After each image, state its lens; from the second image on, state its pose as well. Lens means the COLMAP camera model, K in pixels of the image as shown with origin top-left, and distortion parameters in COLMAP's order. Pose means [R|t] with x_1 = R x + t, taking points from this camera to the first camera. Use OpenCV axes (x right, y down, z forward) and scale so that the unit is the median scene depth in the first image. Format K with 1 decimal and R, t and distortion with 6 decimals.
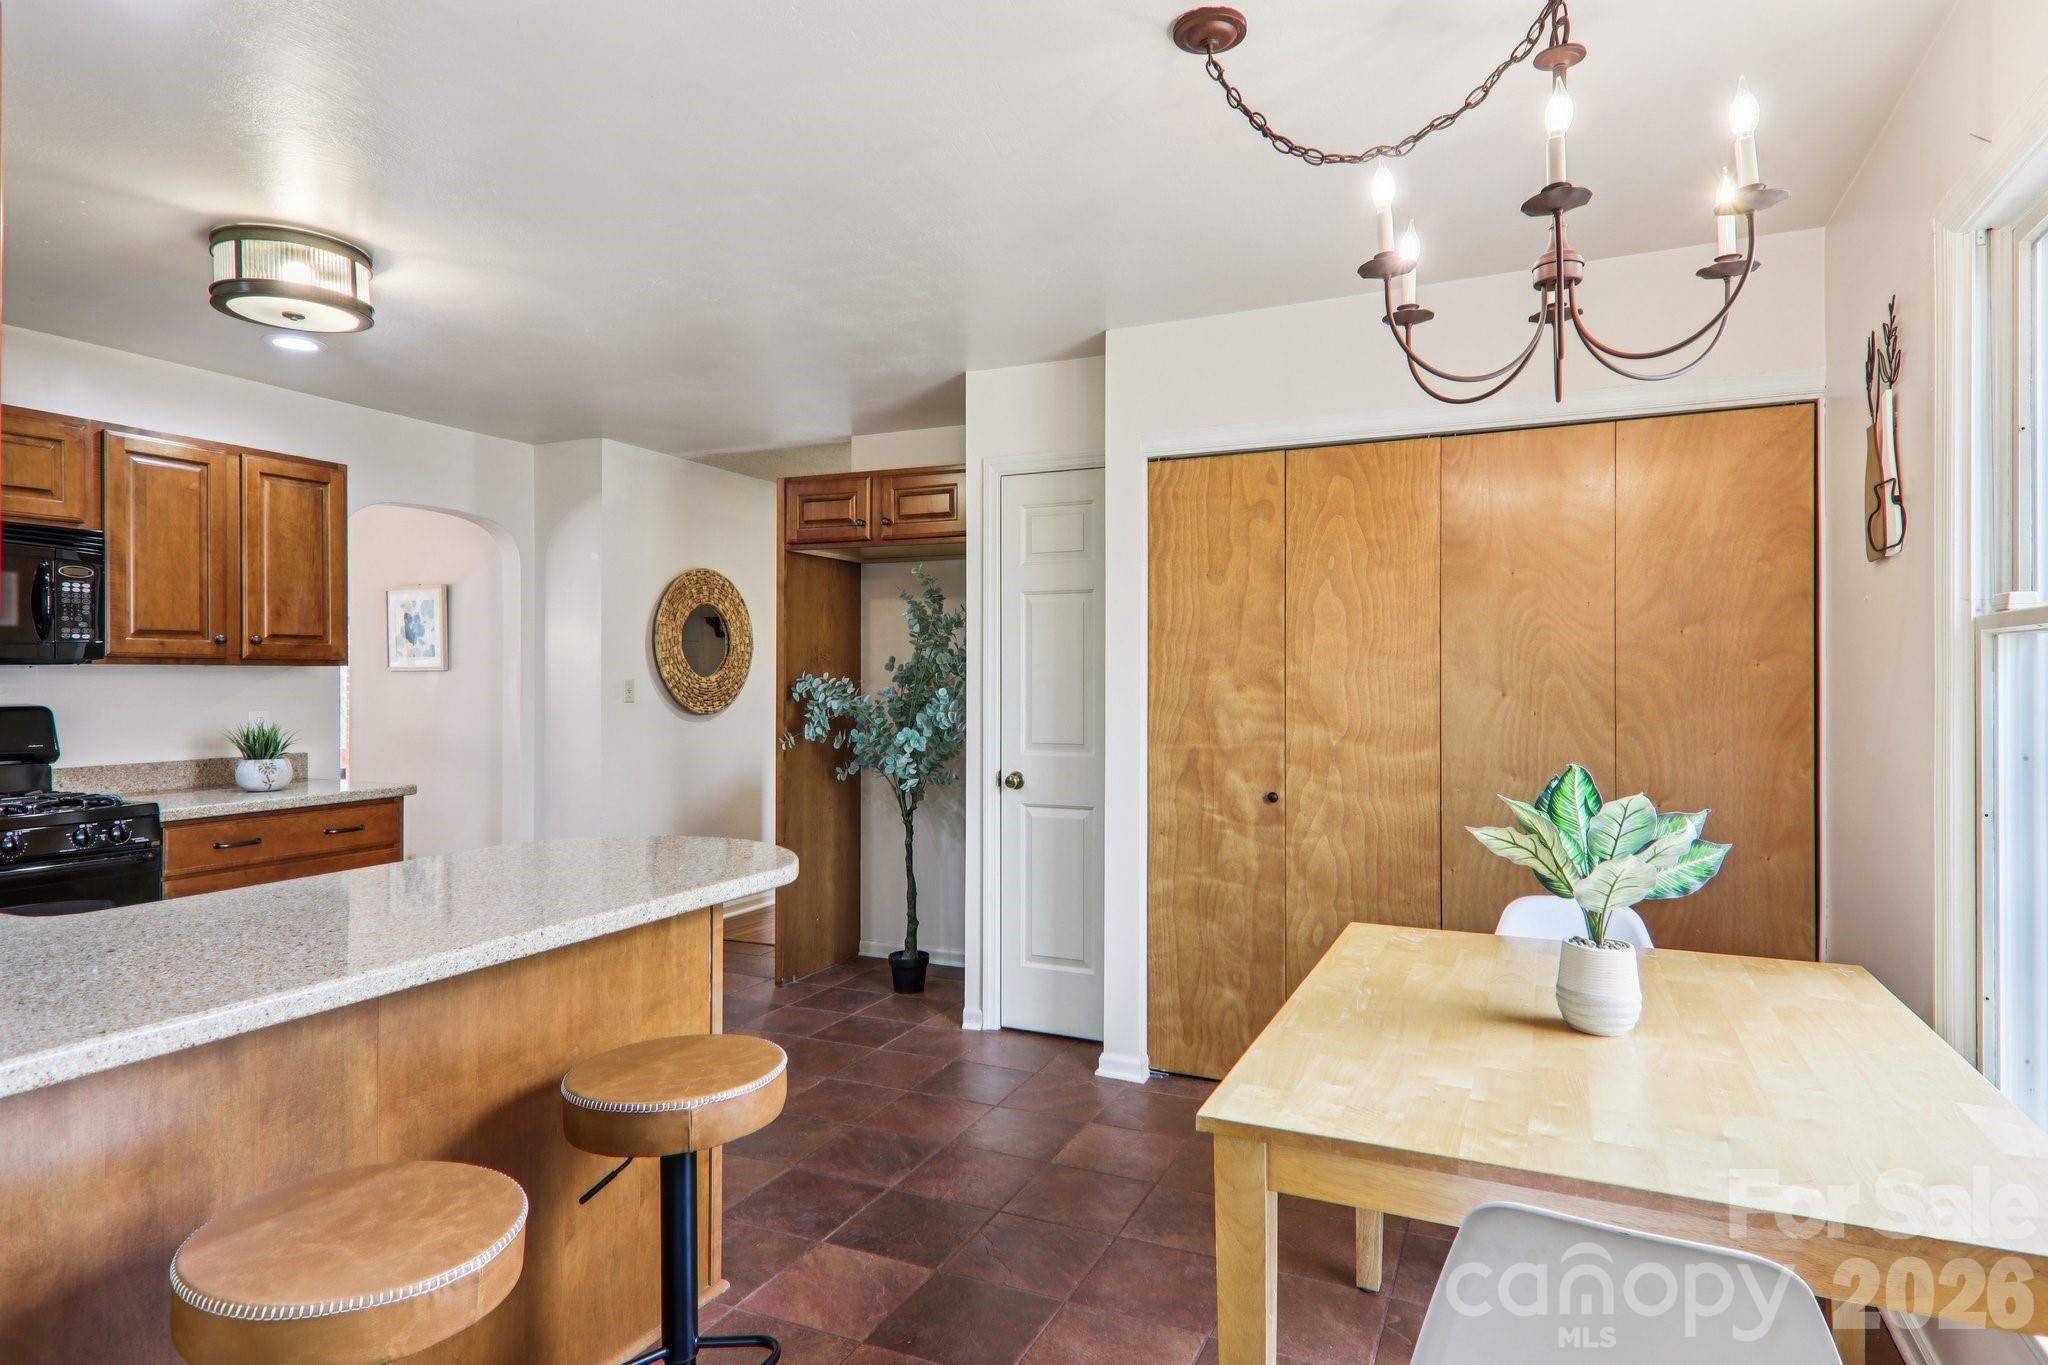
lens RADIAL K [[1165.5, 0, 1027.1], [0, 1165.5, 681.6], [0, 0, 1]] dist [0.021110, -0.014575]
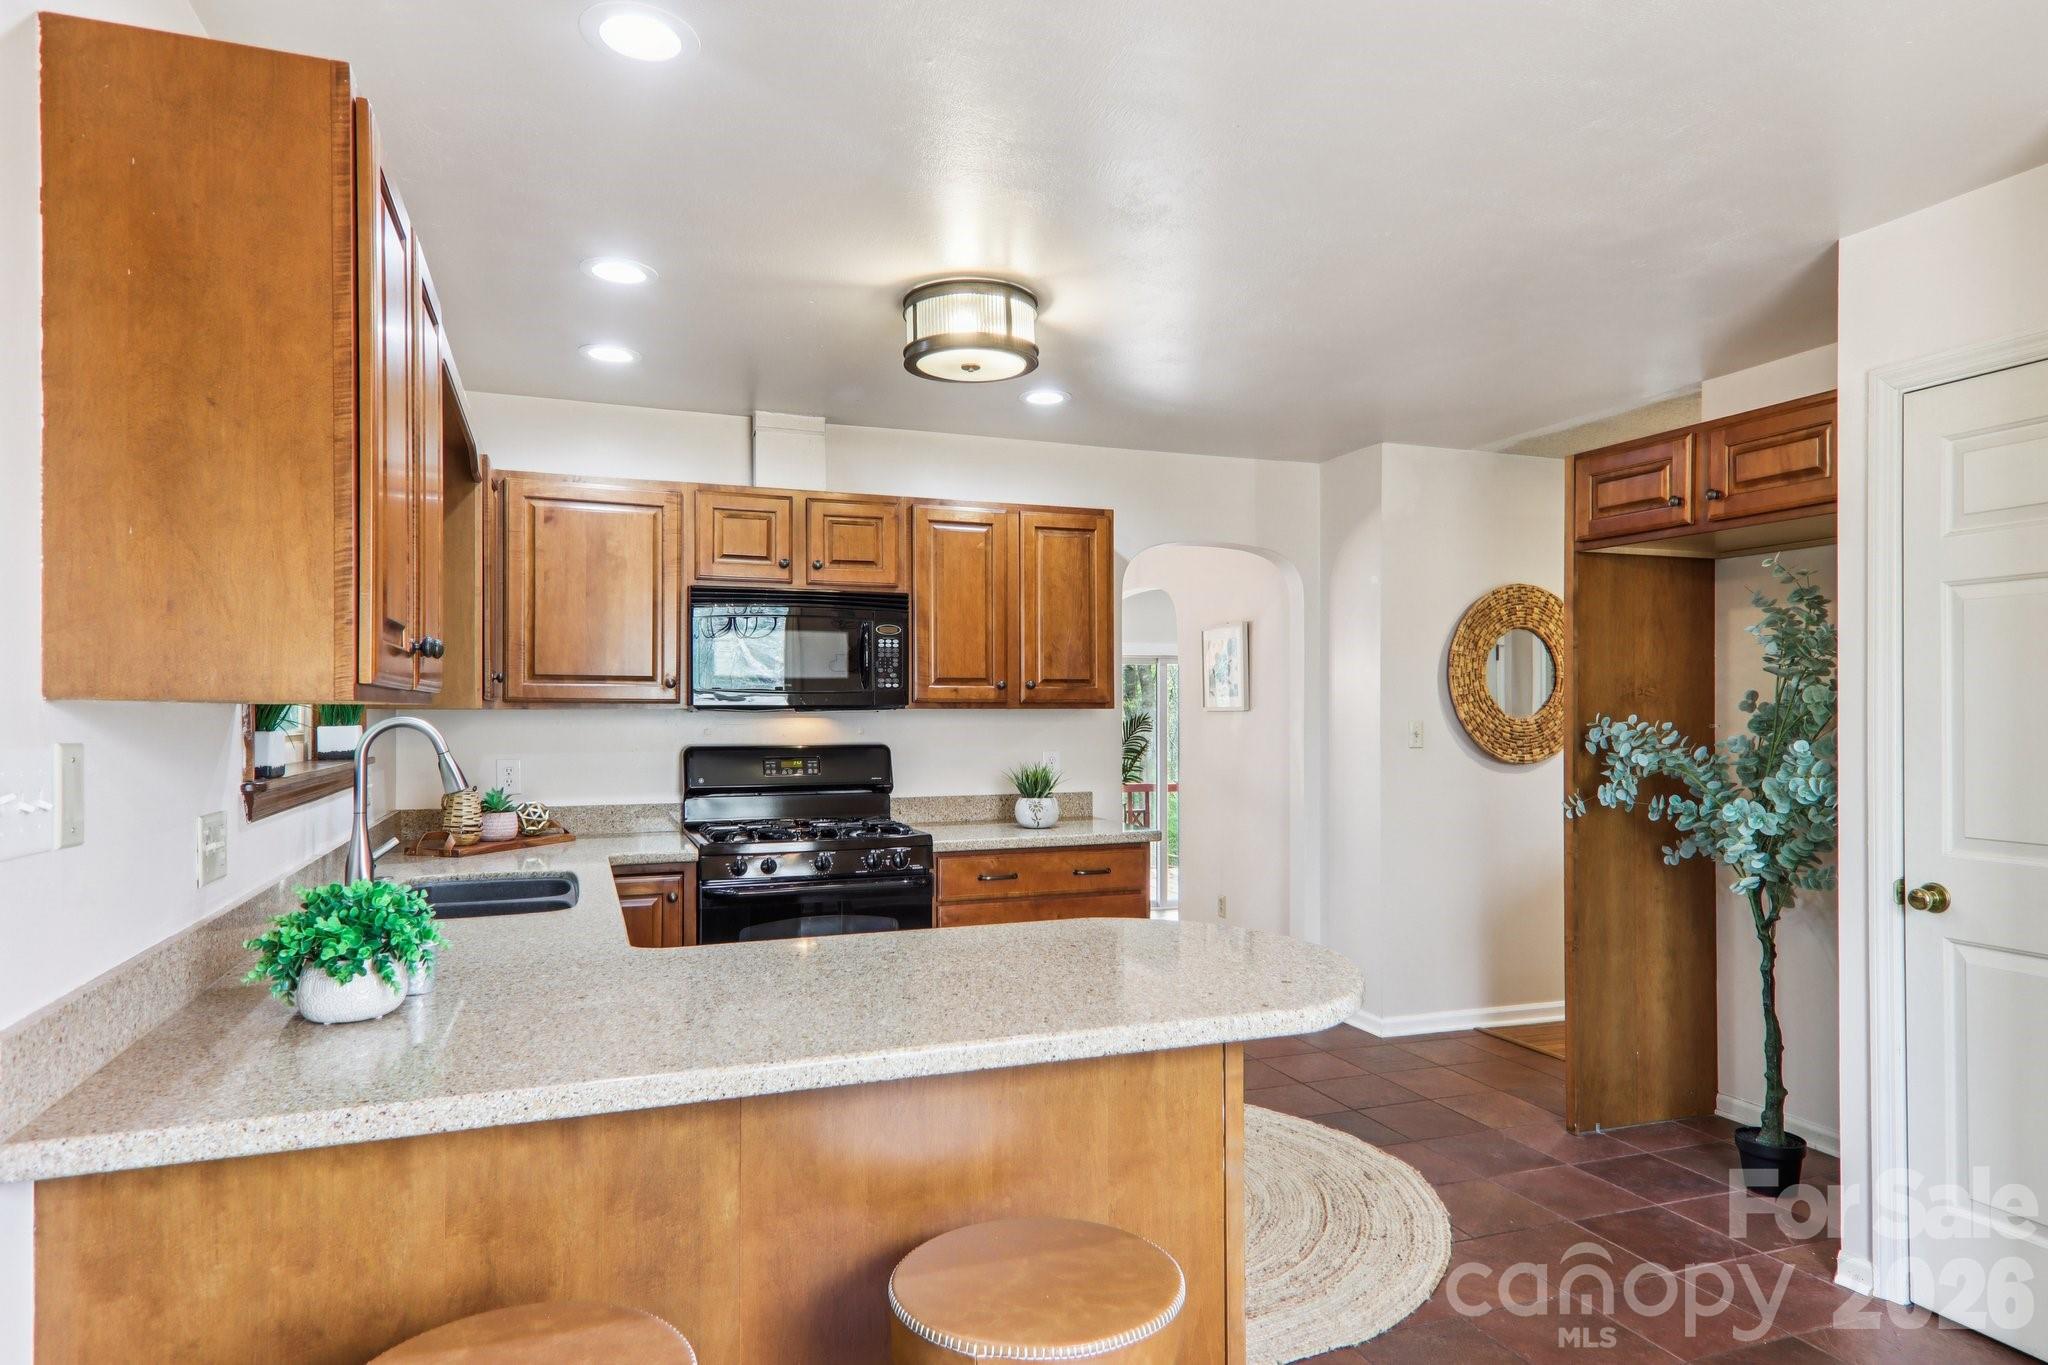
lens RADIAL K [[1217.0, 0, 998.2], [0, 1217.0, 711.5], [0, 0, 1]] dist [0.040598, -0.007247]
pose [[0.702754, -0.001211, -0.711432, 0.105792], [-0.000409, 0.999998, -0.002106, -0.009213], [0.711433, 0.001771, 0.702752, 0.208538]]
